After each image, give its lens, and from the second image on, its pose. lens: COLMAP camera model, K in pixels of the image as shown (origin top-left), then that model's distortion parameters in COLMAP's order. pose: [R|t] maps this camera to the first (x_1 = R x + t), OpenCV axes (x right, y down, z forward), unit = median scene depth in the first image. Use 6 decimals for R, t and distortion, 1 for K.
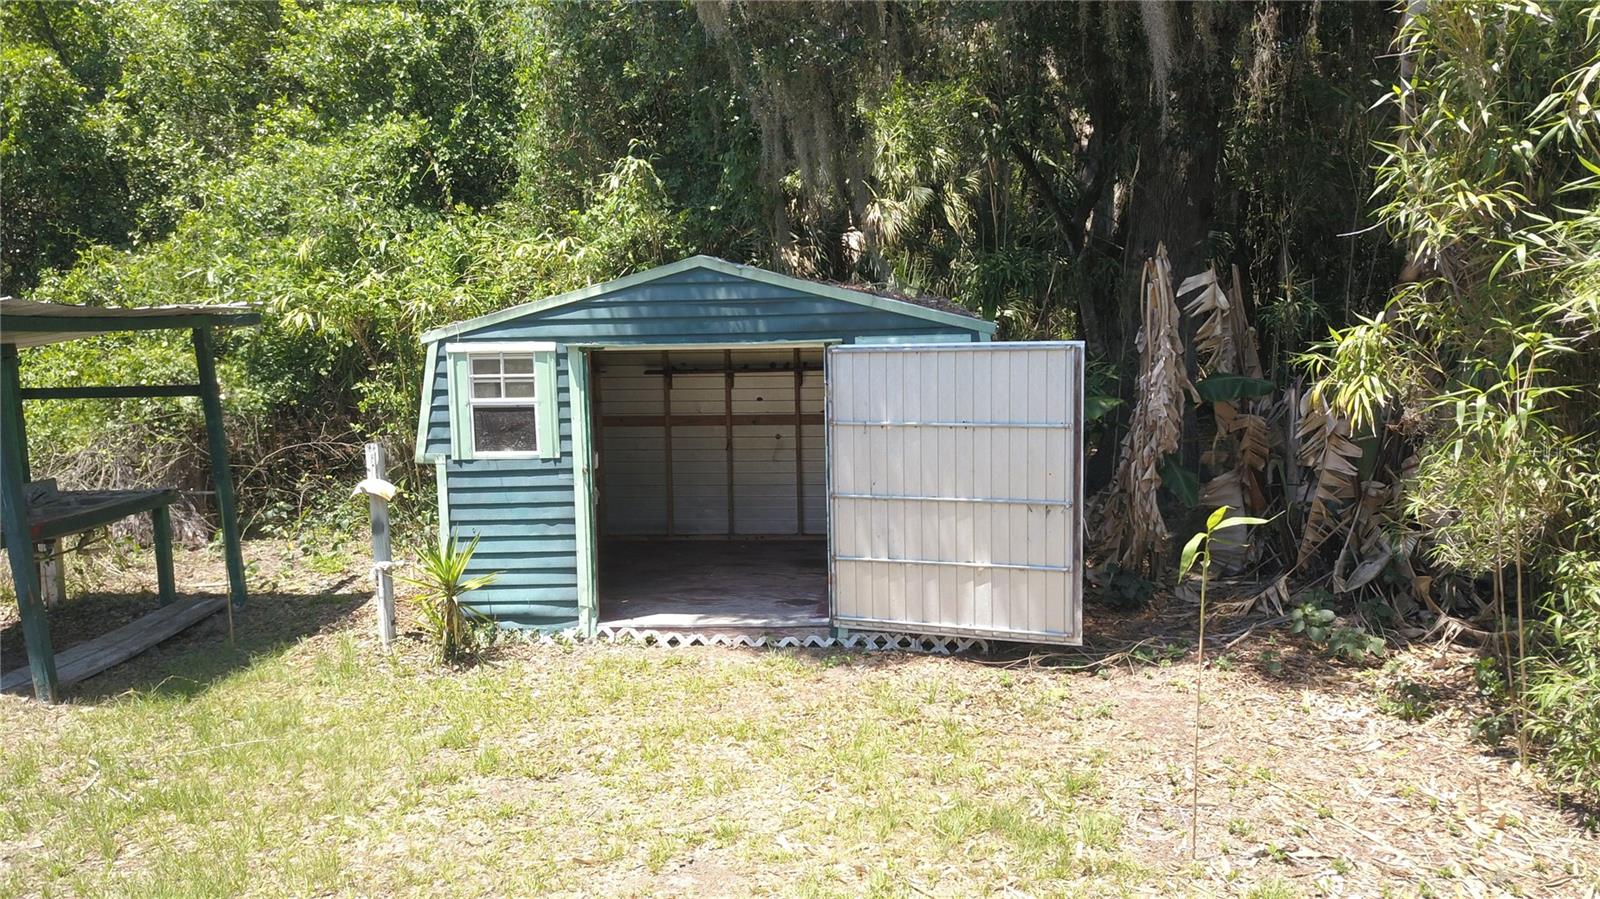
lens RADIAL K [[1189.9, 0, 753.7], [0, 1189.9, 458.1], [0, 0, 1]] dist [-0.001651, 0.003154]
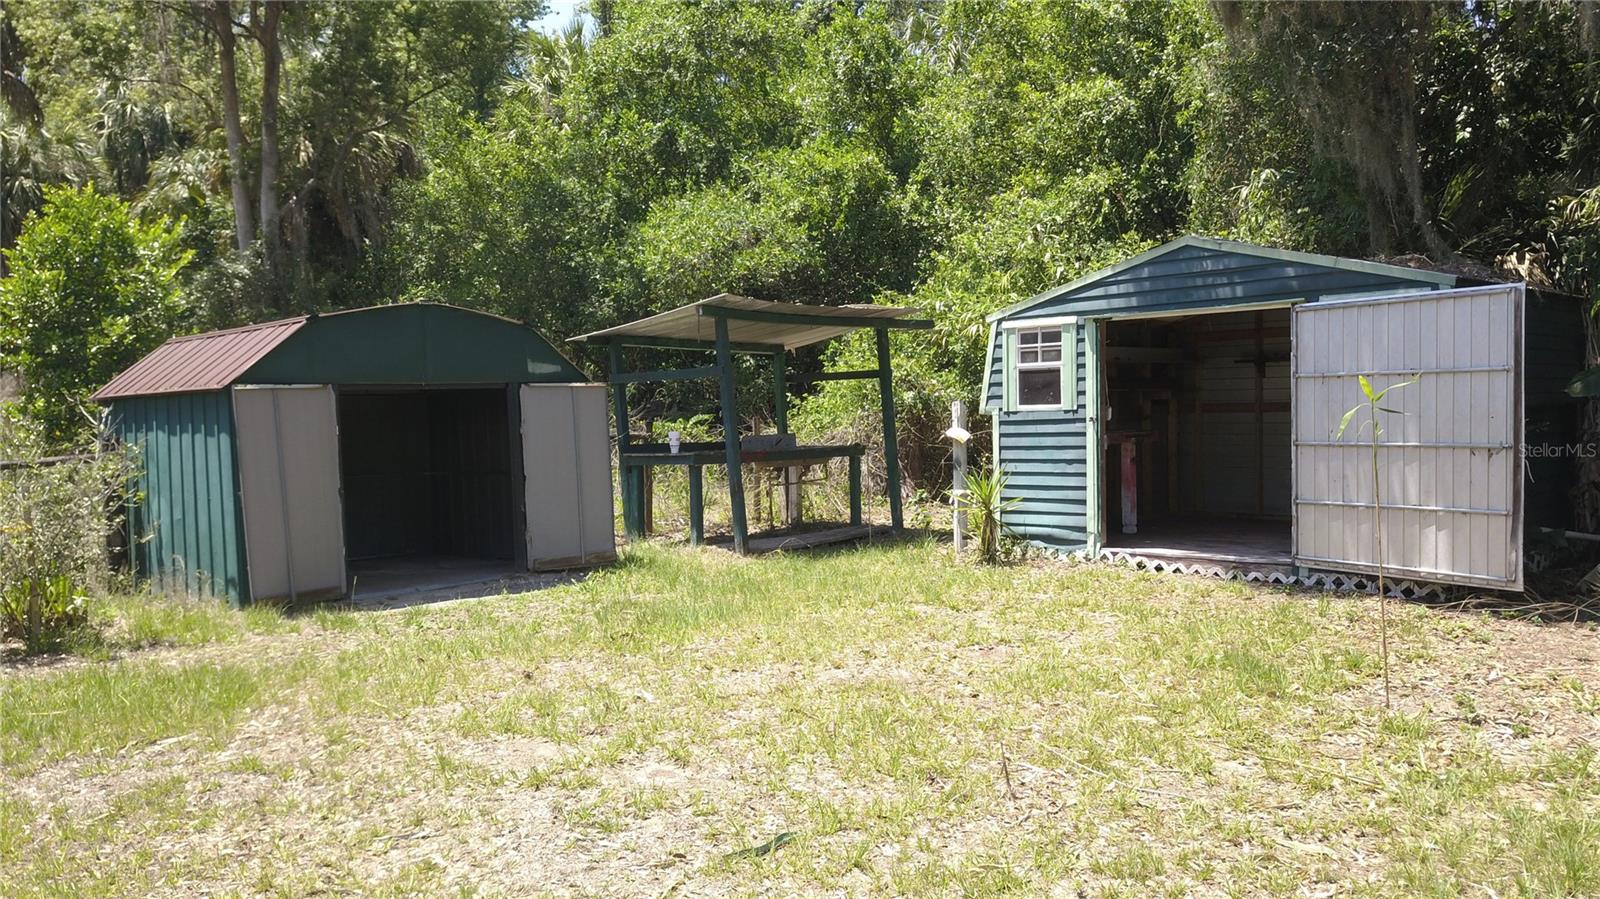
lens RADIAL K [[1202.6, 0, 795.9], [0, 1202.6, 453.6], [0, 0, 1]] dist [0.032927, -0.005325]
pose [[0.762827, 0.029796, -0.645916, 0.422026], [-0.077622, 0.995934, -0.045729, 0.124426], [0.641927, 0.085021, 0.762038, -0.137521]]
